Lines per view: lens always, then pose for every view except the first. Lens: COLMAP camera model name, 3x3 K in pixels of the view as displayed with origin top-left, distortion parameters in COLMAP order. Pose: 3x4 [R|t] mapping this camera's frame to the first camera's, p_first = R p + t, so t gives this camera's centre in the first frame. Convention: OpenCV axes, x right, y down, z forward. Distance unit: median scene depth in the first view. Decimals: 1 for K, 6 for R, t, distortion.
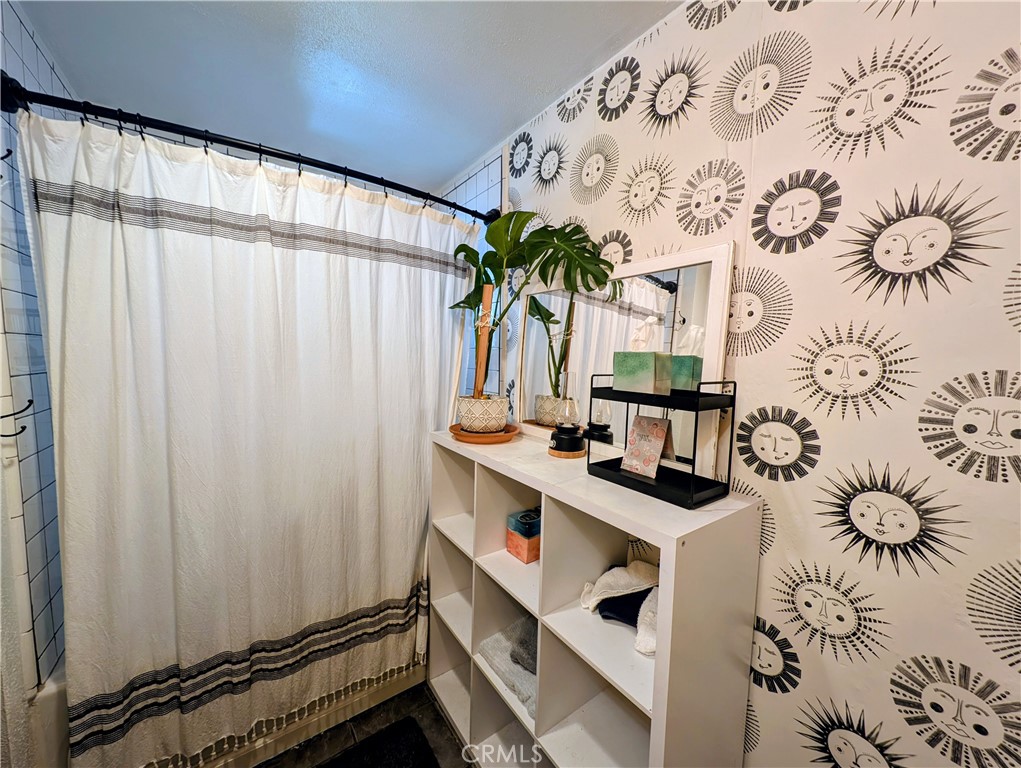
lens RADIAL K [[386.2, 0, 511.4], [0, 386.2, 388.5], [0, 0, 1]] dist [0.002316, -0.000070]
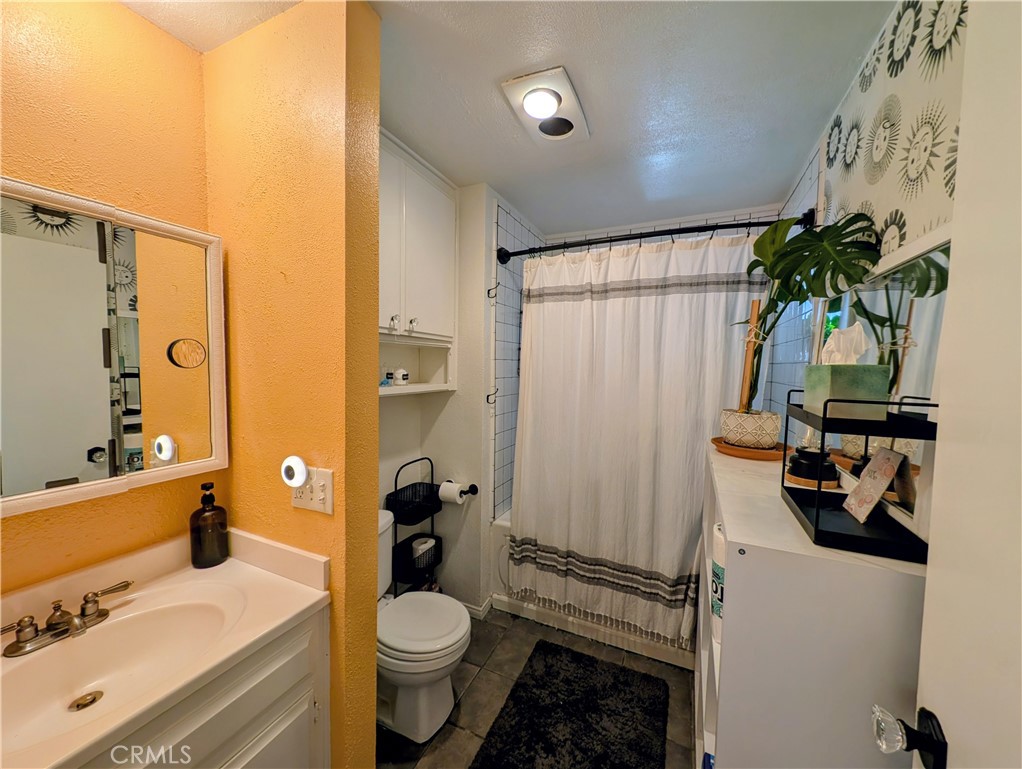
lens RADIAL K [[382.4, 0, 511.0], [0, 382.4, 384.5], [0, 0, 1]] dist [-0.001804, -0.000221]
pose [[0.490991, 0.033927, -0.870504, 0.512753], [-0.076486, 0.997061, -0.004281, 0.004137], [0.867801, 0.068683, 0.492143, -0.026315]]
